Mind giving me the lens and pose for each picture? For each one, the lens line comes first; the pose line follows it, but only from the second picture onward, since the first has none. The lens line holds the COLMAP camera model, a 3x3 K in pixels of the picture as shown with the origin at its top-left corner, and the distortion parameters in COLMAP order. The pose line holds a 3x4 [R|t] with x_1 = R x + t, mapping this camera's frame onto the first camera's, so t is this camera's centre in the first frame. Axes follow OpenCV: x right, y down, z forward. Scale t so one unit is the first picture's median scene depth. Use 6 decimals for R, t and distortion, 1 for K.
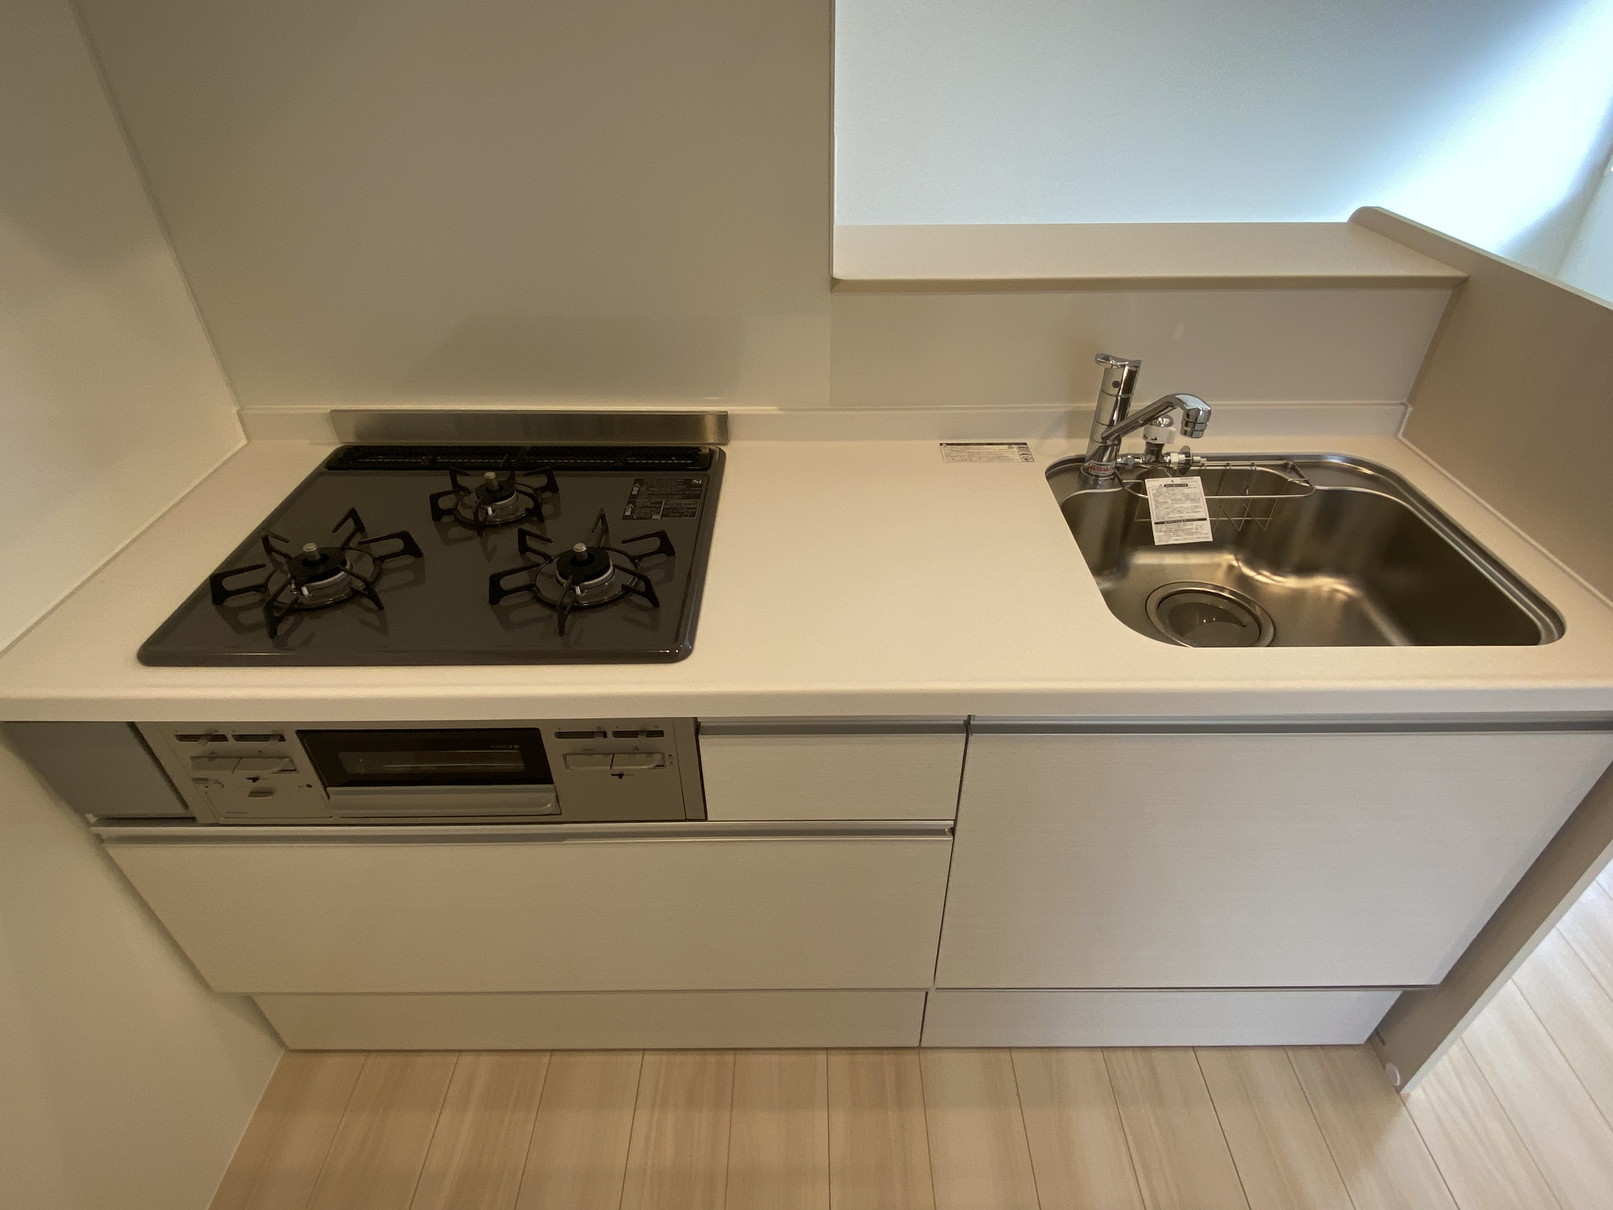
lens RADIAL K [[851.8, 0, 812.0], [0, 851.8, 598.1], [0, 0, 1]] dist [0.001698, 0.000002]
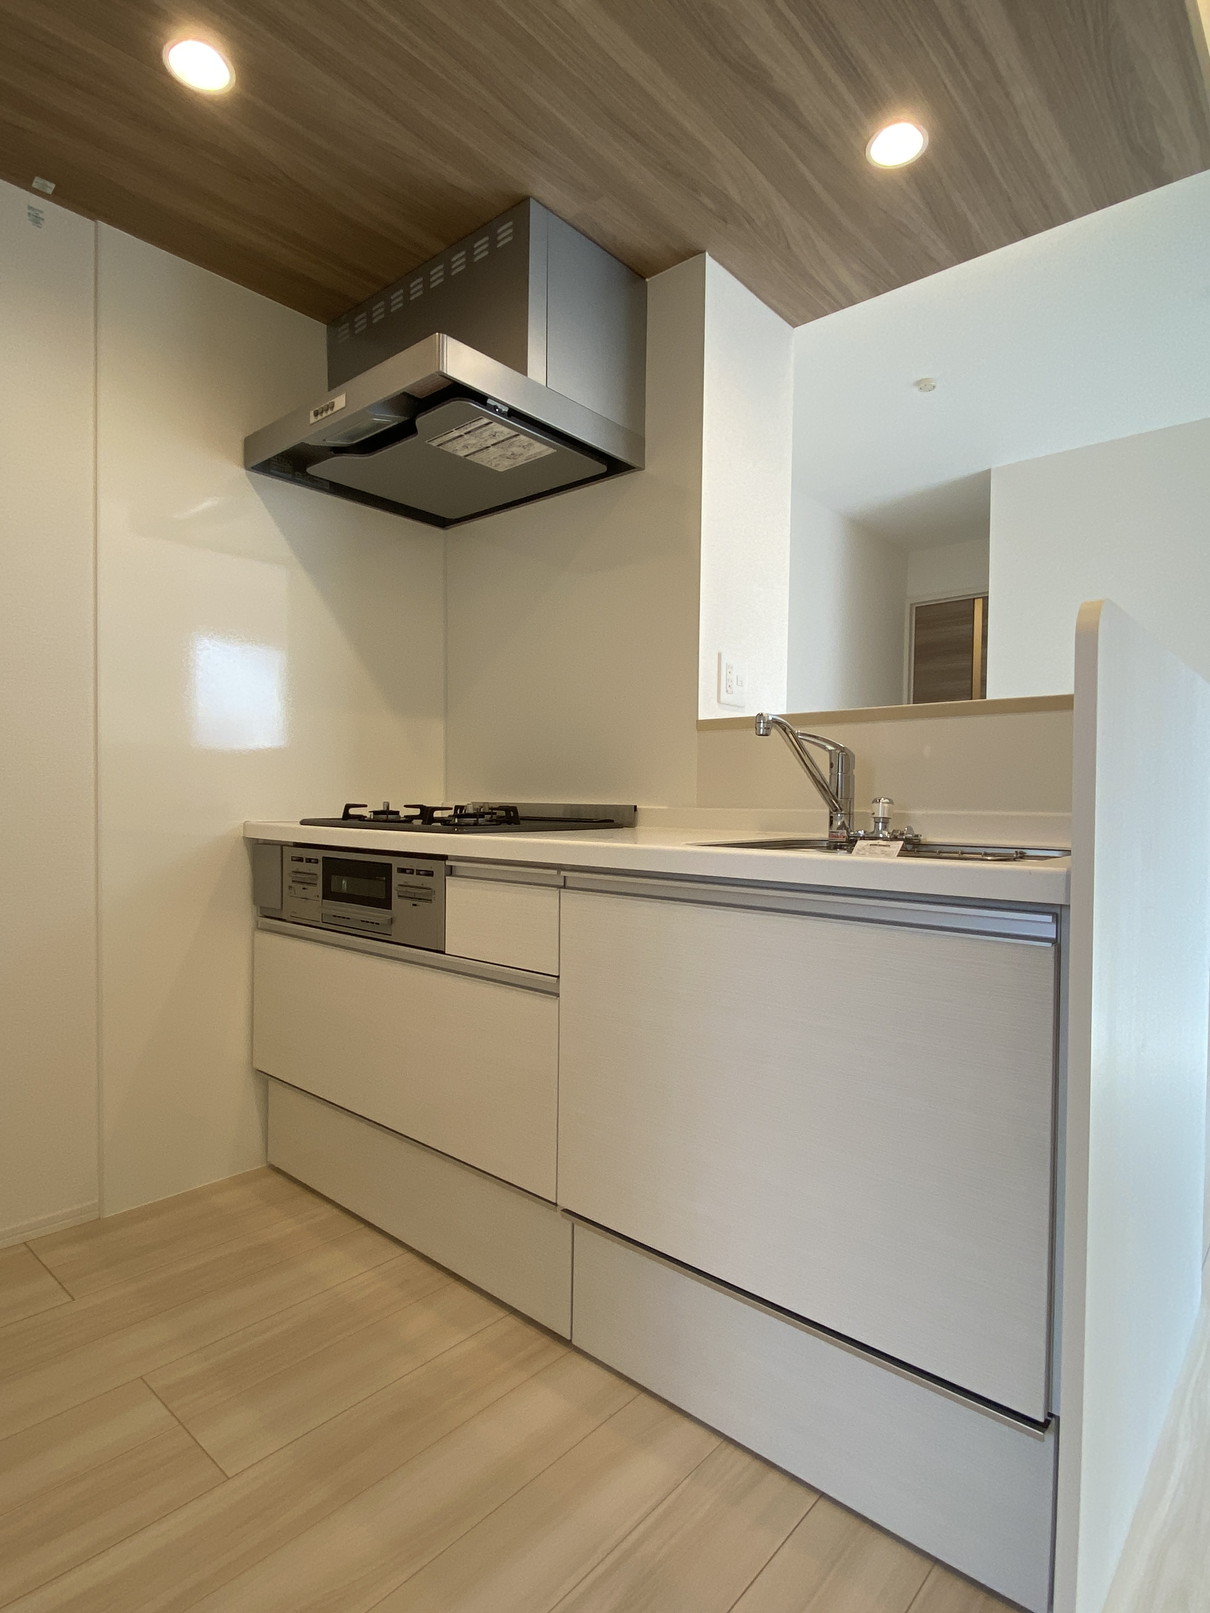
lens RADIAL K [[851.8, 0, 599.4], [0, 851.8, 805.5], [0, 0, 1]] dist [0.001698, 0.000002]
pose [[0.743712, 0.017876, -0.668261, 0.865961], [-0.405274, 0.807051, -0.429444, 0.460556], [0.531644, 0.590212, 0.607458, 0.031073]]
